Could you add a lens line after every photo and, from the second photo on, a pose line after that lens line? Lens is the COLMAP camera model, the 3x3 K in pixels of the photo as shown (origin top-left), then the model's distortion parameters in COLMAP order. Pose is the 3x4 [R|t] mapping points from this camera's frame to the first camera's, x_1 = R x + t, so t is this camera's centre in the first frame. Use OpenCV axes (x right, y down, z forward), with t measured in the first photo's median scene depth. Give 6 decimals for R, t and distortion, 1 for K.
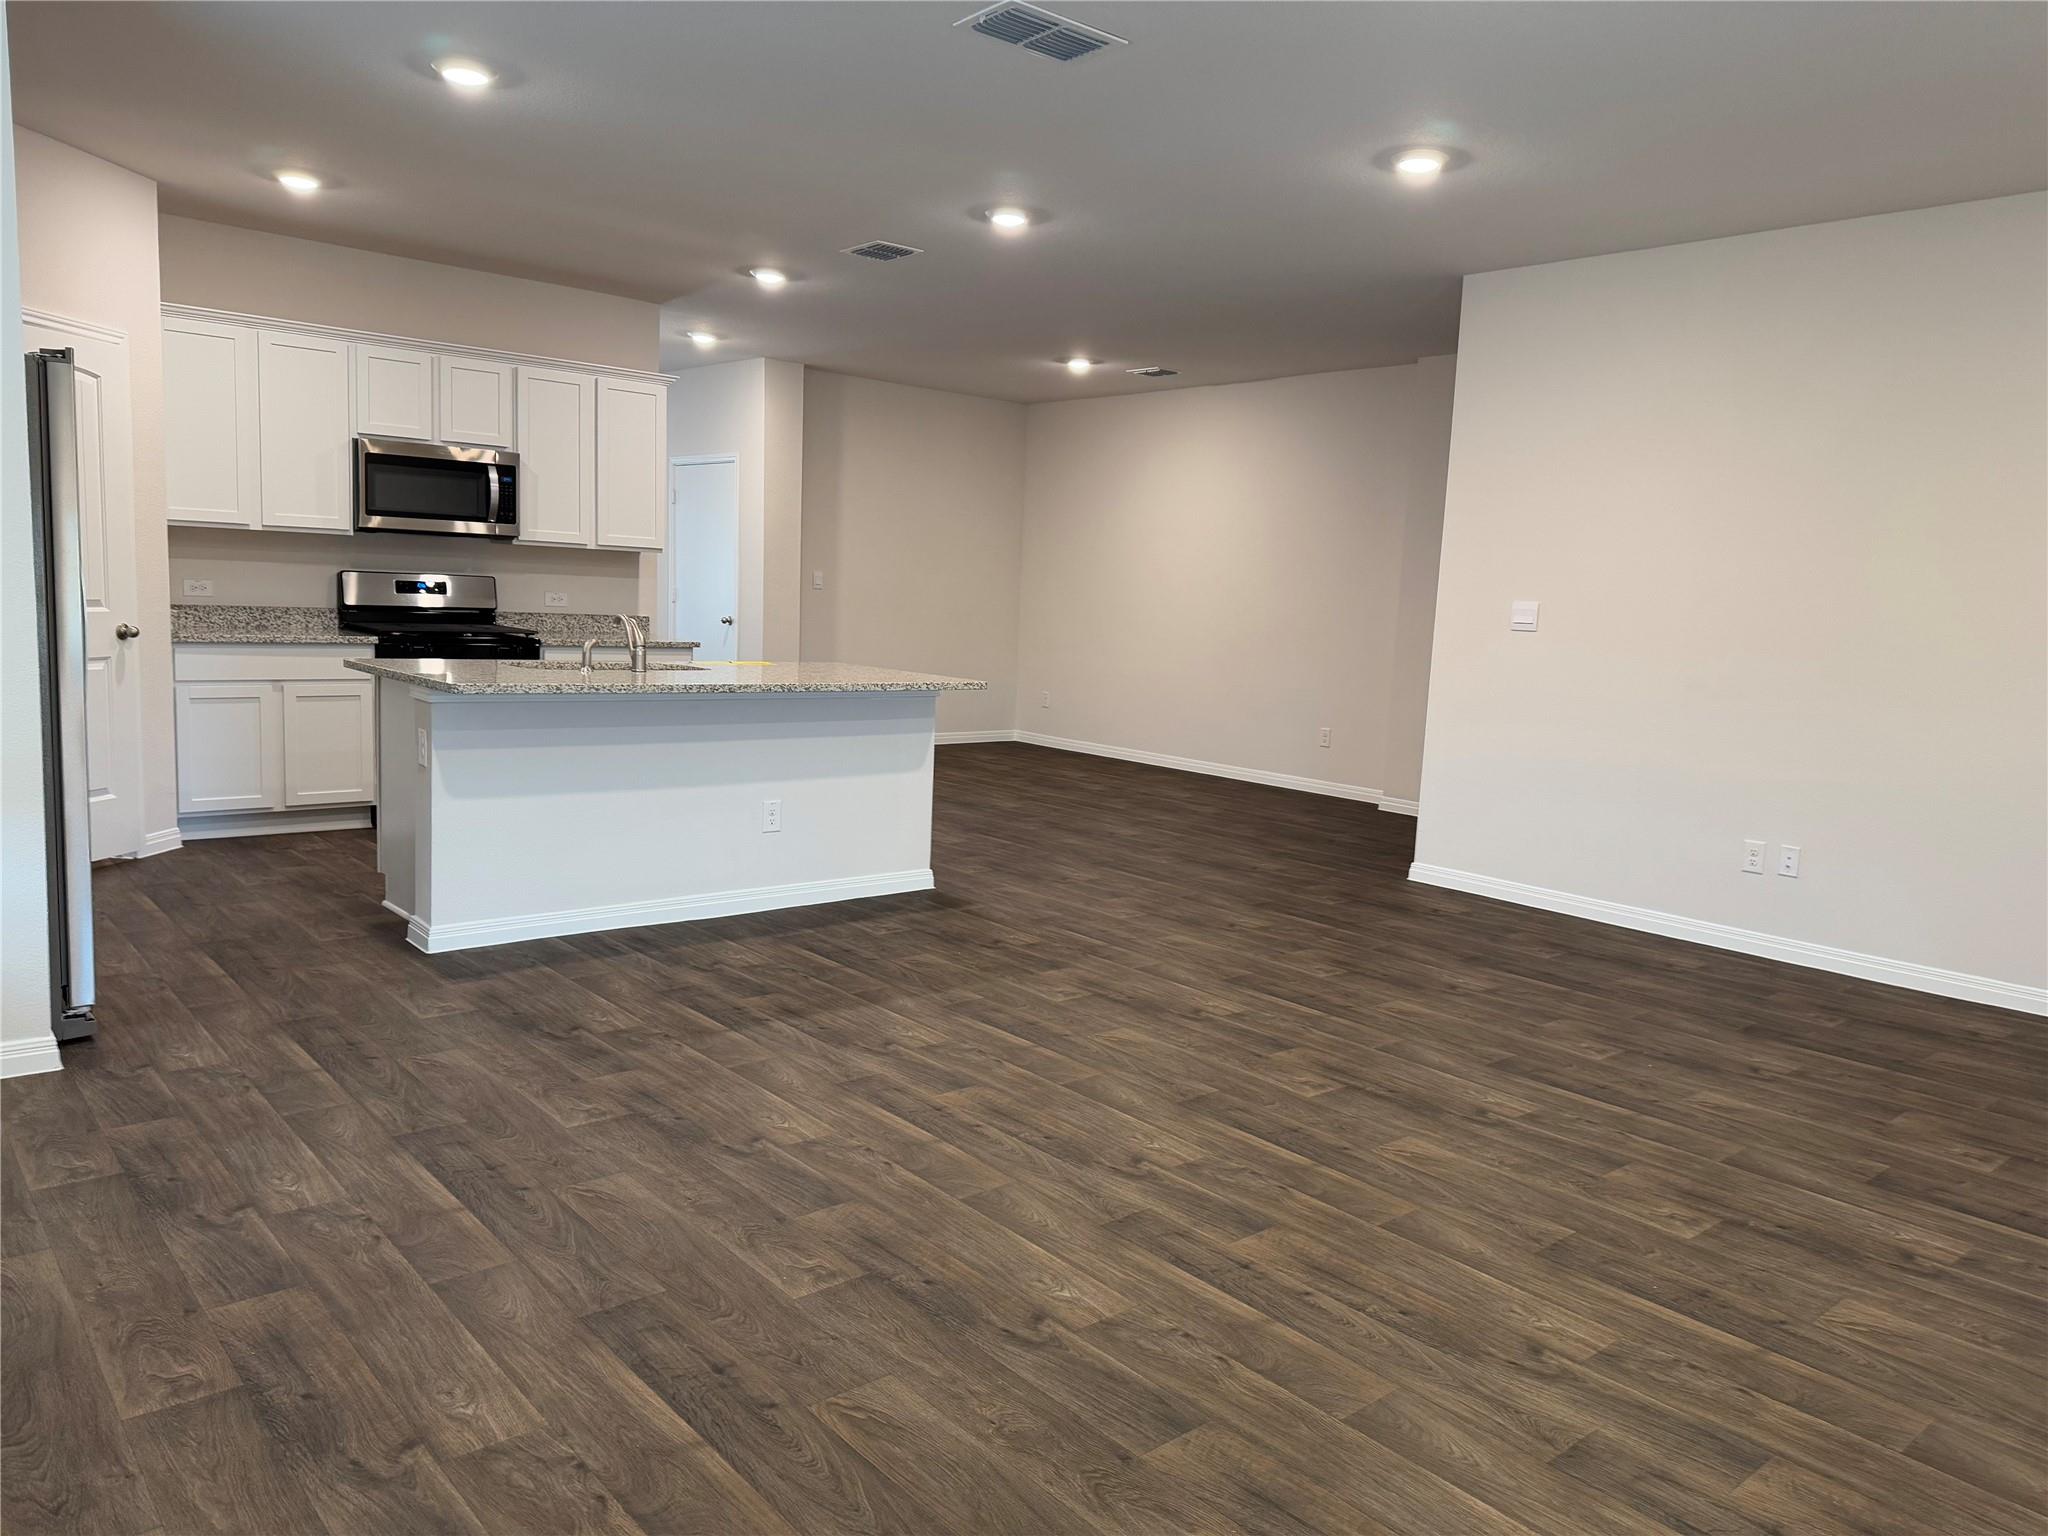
lens RADIAL K [[1427.5, 0, 1029.1], [0, 1427.5, 784.9], [0, 0, 1]] dist [0.066382, -0.072014]
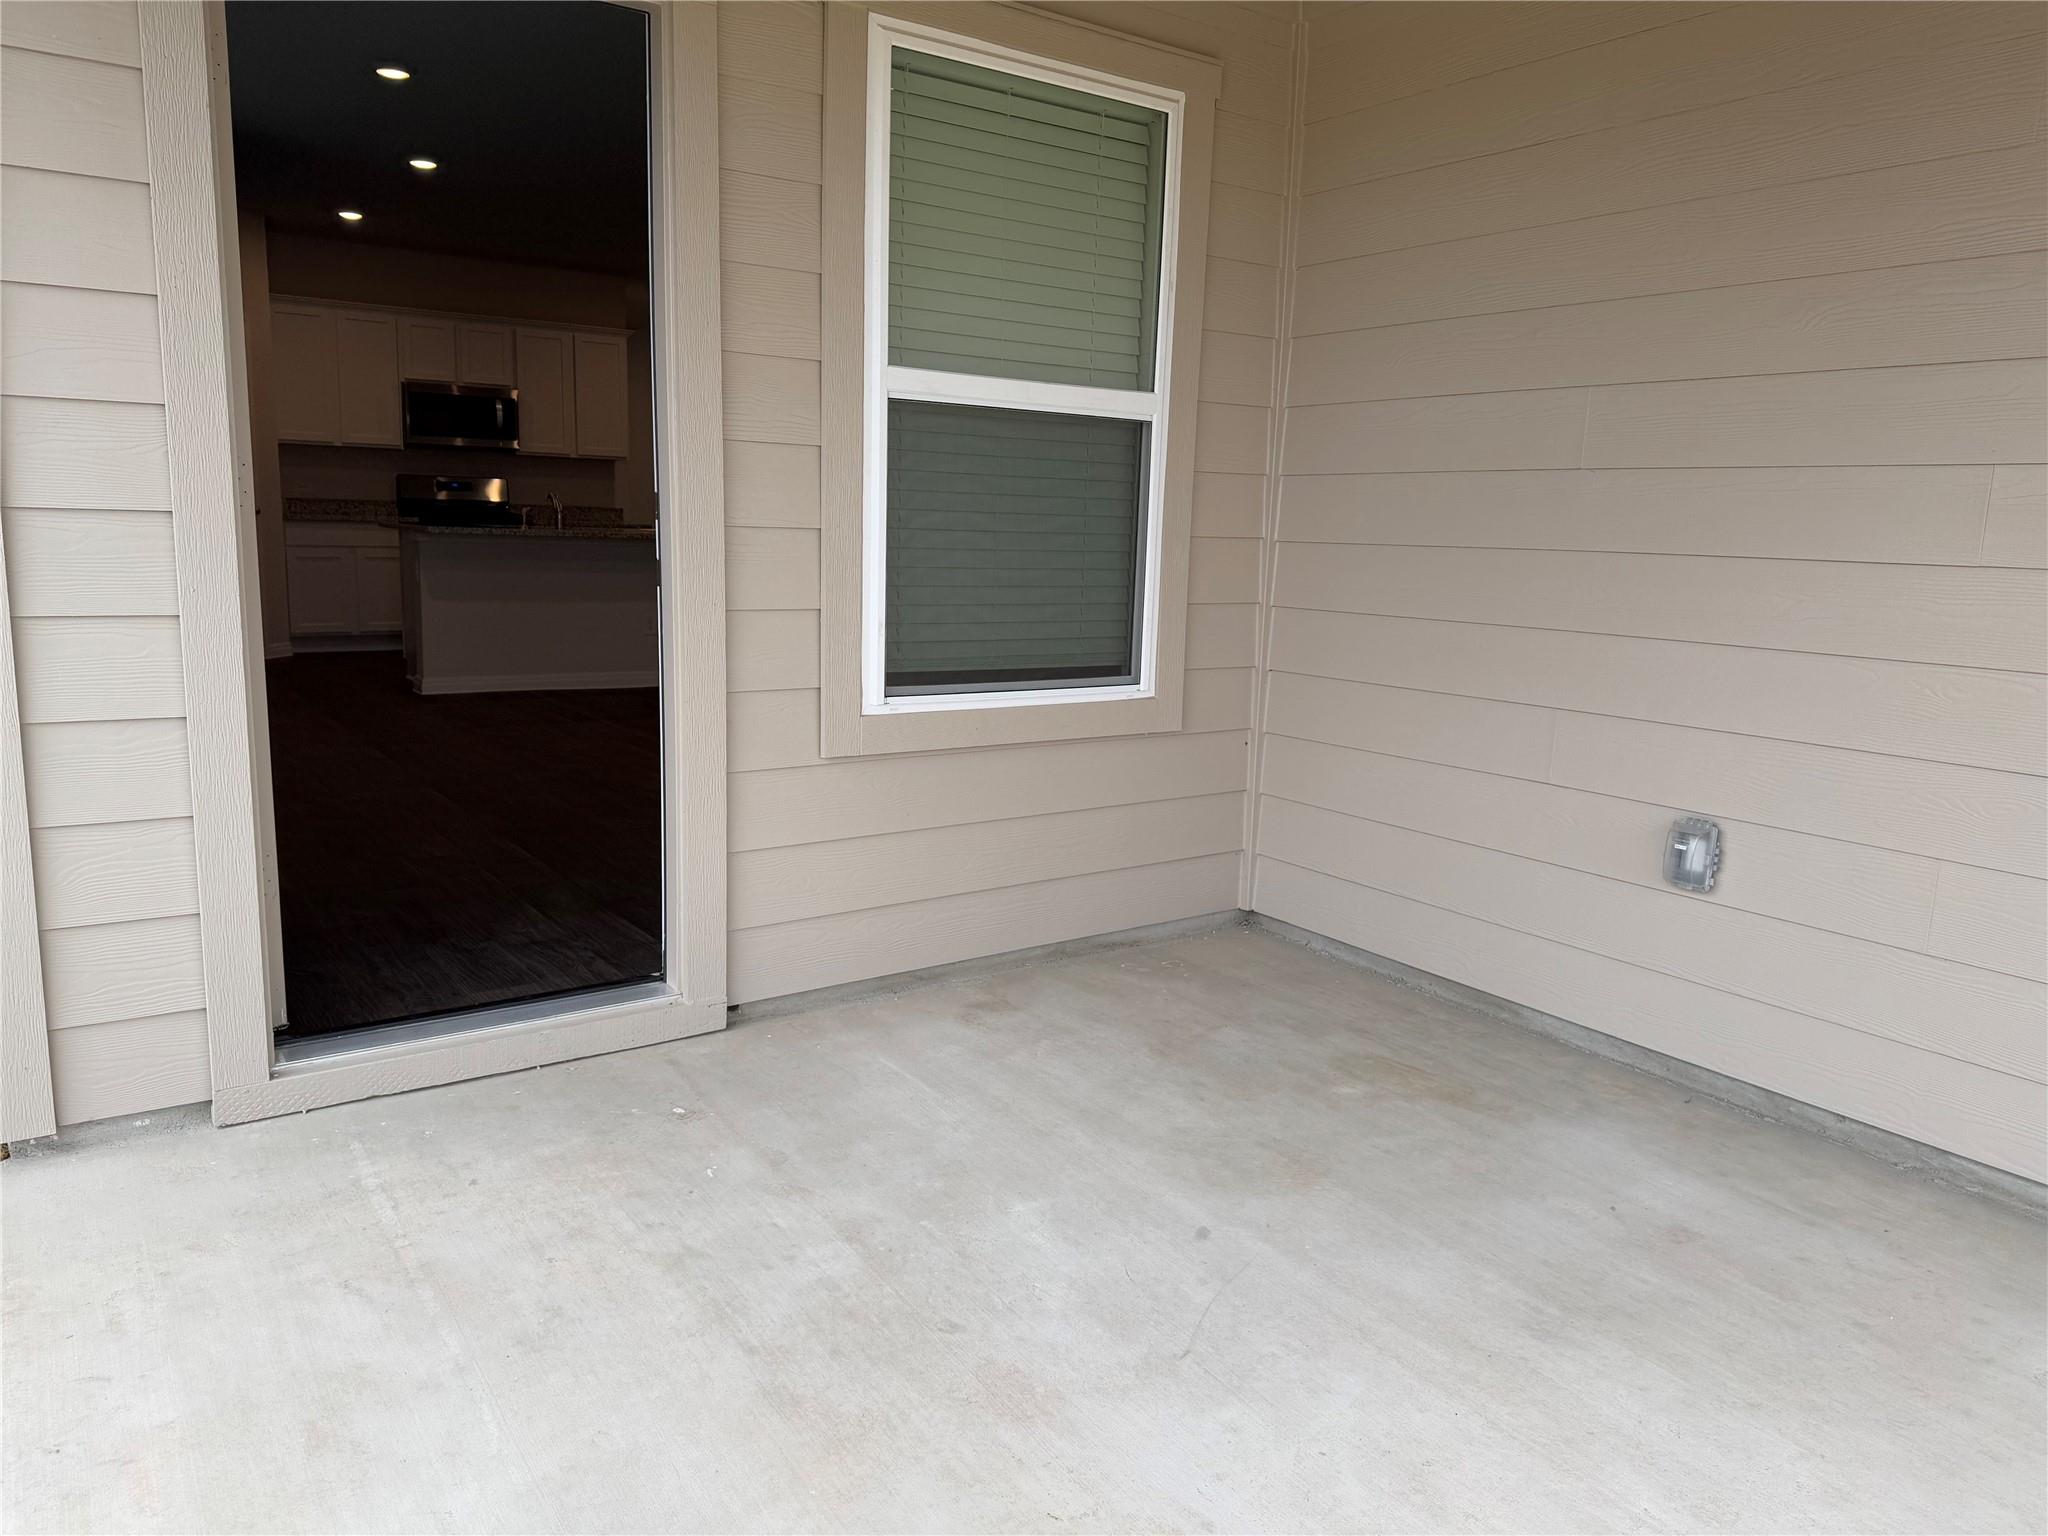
lens RADIAL K [[1427.5, 0, 1032.1], [0, 1427.5, 768.9], [0, 0, 1]] dist [0.066382, -0.072014]
pose [[0.996206, 0.004713, -0.086904, 0.300862], [-0.001148, 0.999158, 0.041019, 0.091976], [0.087024, -0.040764, 0.995372, -0.420656]]
